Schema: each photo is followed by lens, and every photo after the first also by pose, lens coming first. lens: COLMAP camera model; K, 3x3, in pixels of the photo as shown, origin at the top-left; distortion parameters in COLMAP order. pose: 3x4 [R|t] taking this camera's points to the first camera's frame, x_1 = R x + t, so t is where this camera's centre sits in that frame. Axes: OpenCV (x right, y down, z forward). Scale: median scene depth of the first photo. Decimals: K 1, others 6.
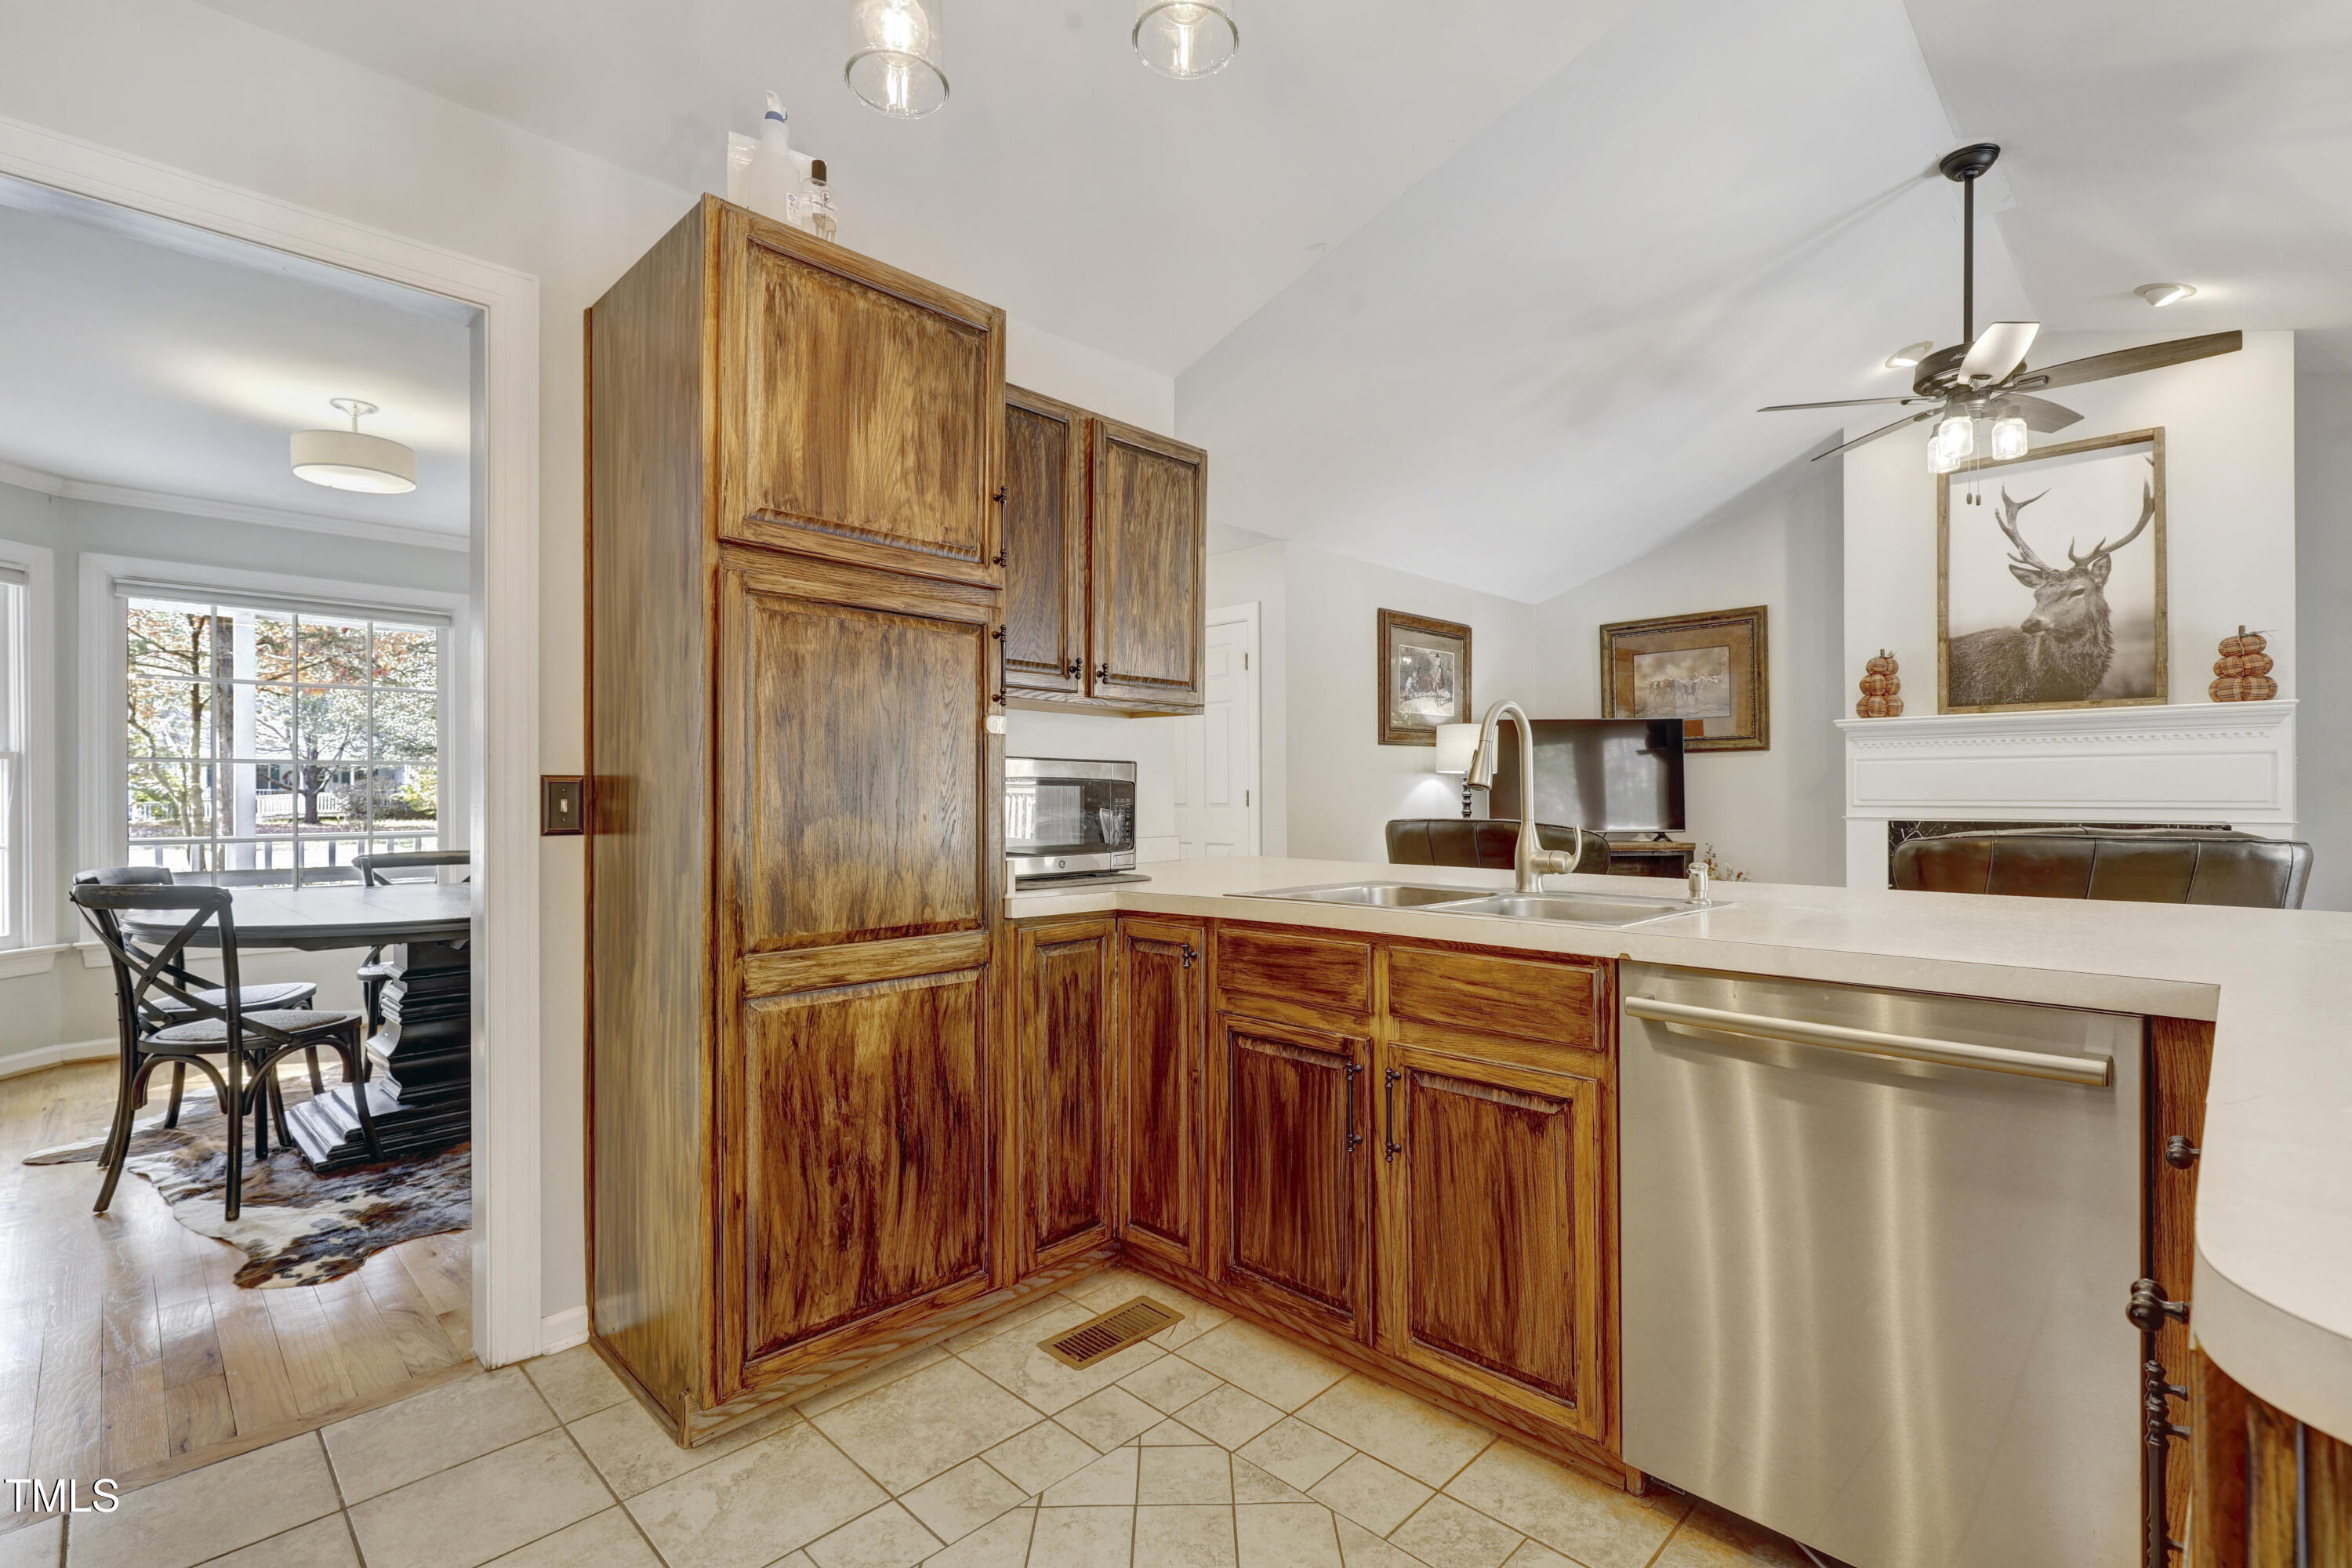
lens RADIAL K [[1071.2, 0, 1185.6], [0, 1071.2, 785.9], [0, 0, 1]] dist [-0.001206, 0.000210]
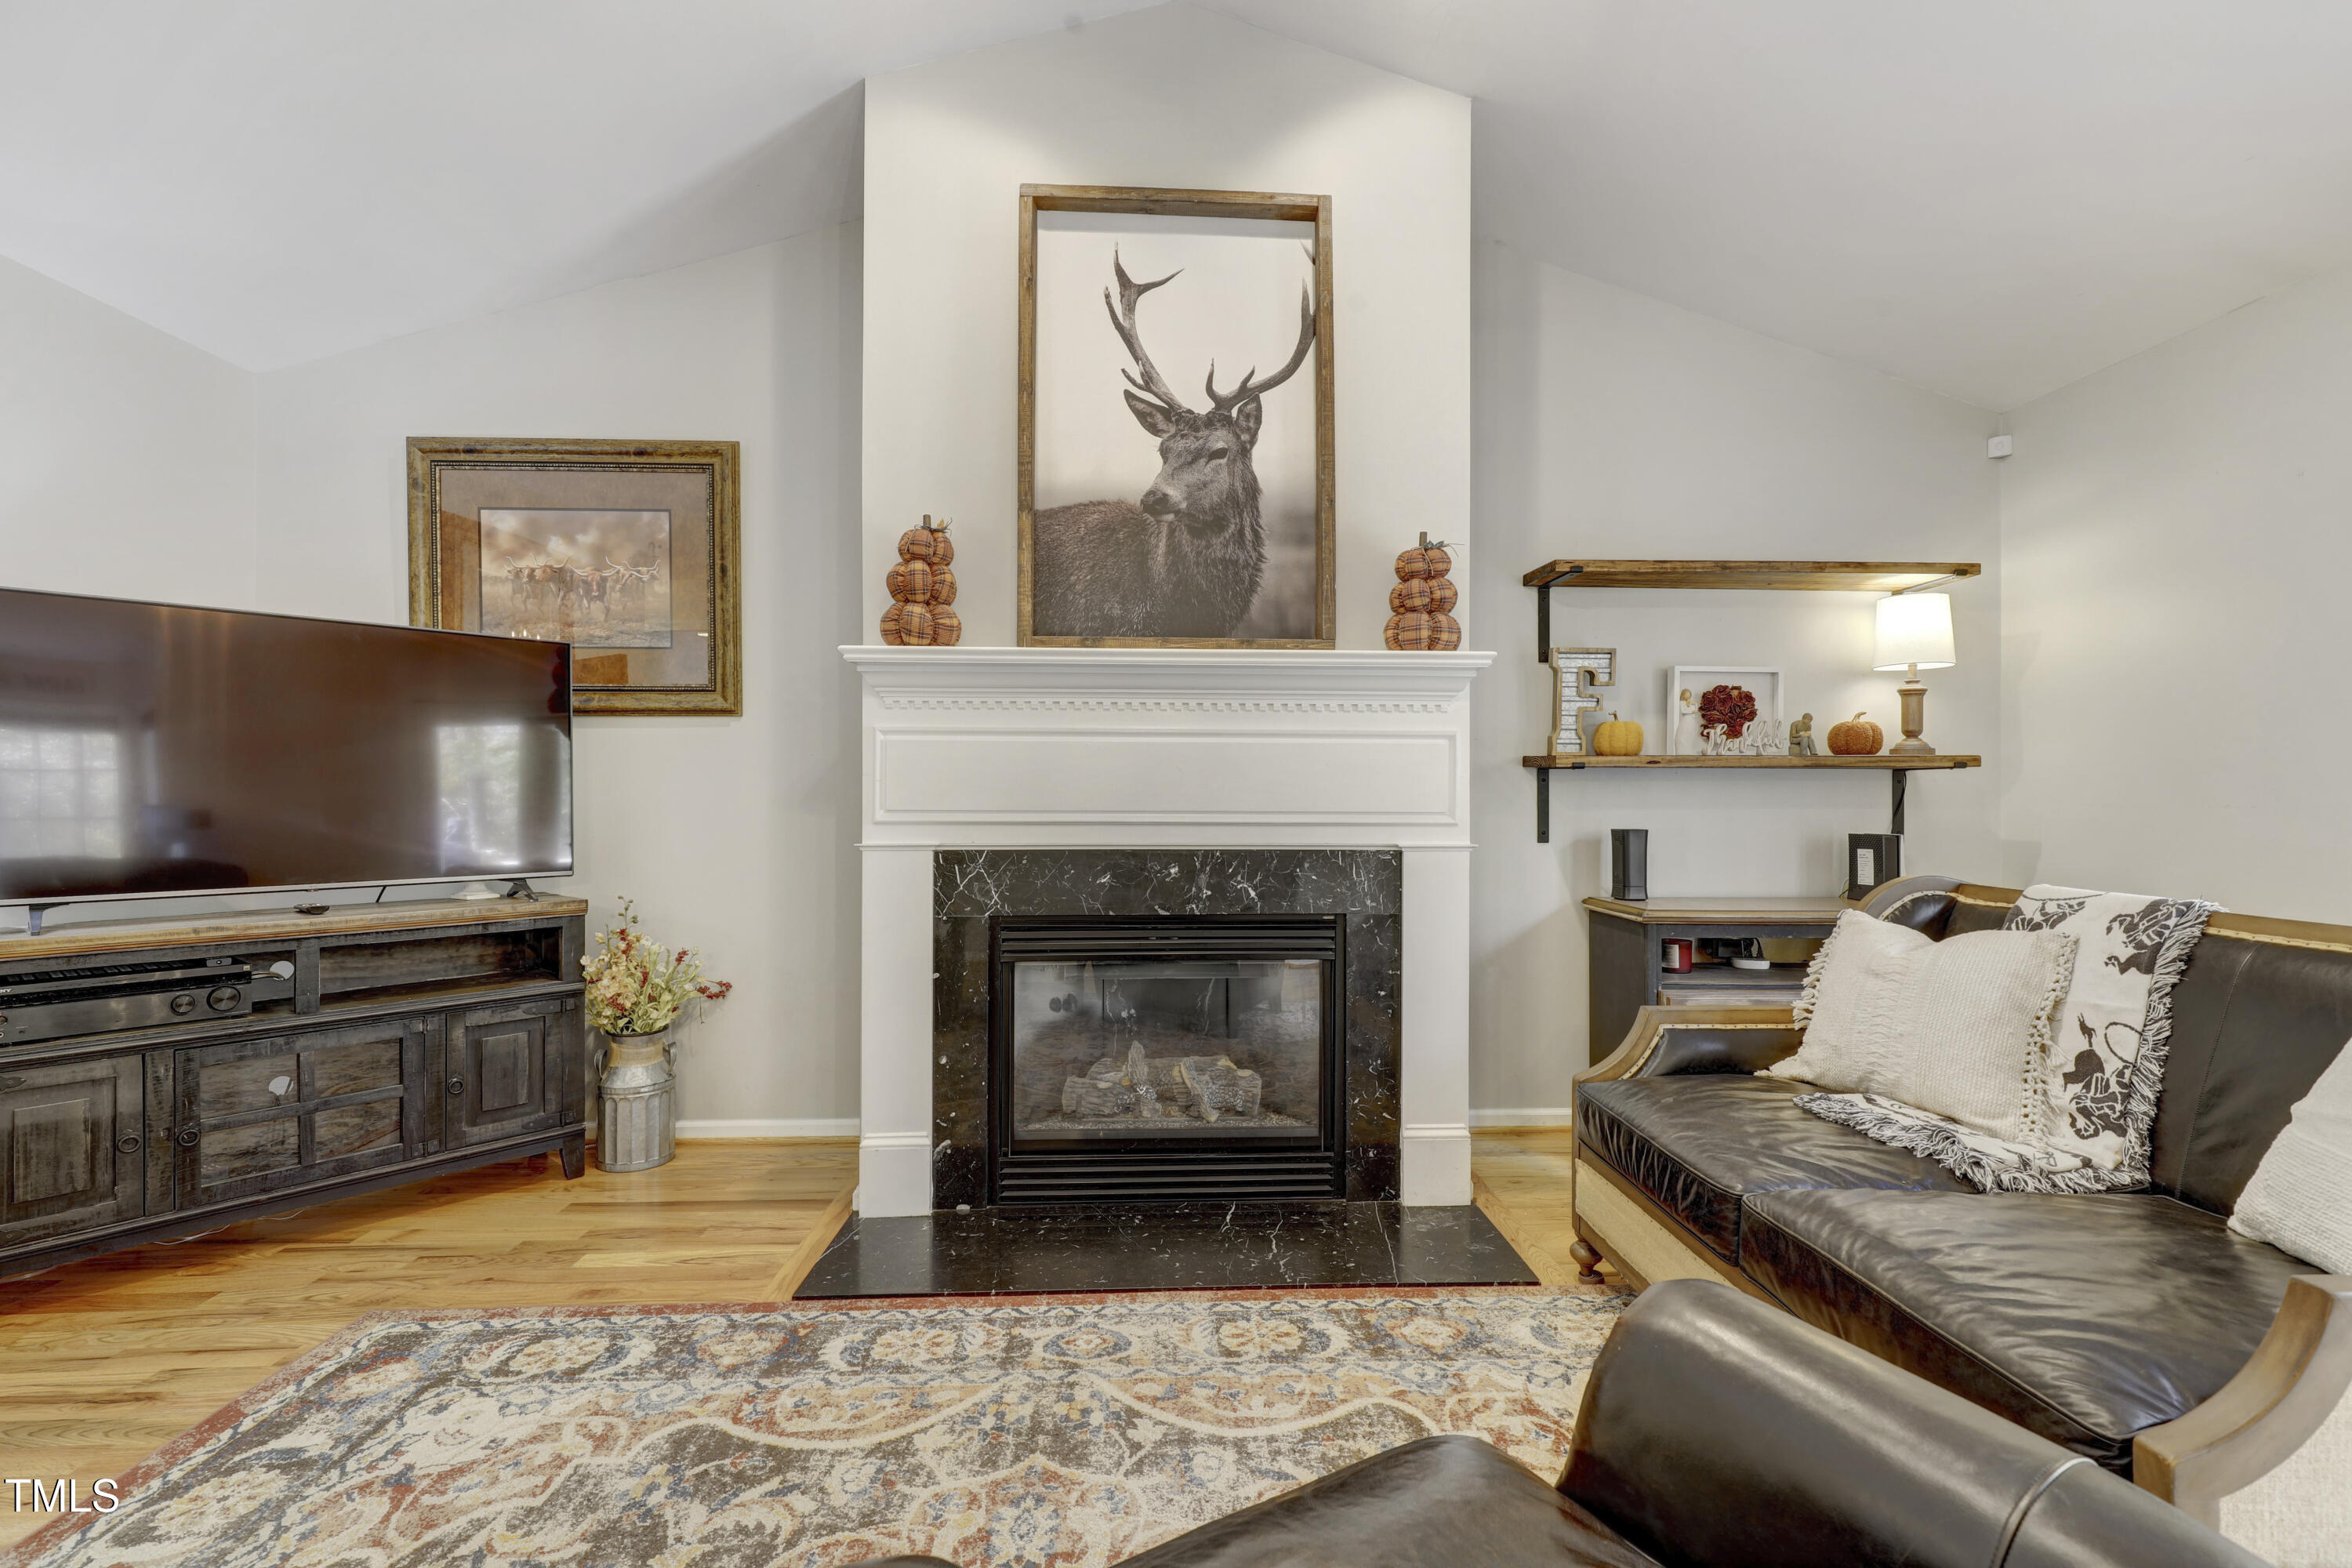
lens RADIAL K [[1062.8, 0, 1197.0], [0, 1062.8, 792.0], [0, 0, 1]] dist [-0.000178, 0.000036]
pose [[0.674389, 0.006964, 0.738344, 0.382182], [-0.009737, 0.999952, -0.000538, 0.003480], [-0.738312, -0.006827, 0.674424, 0.589780]]
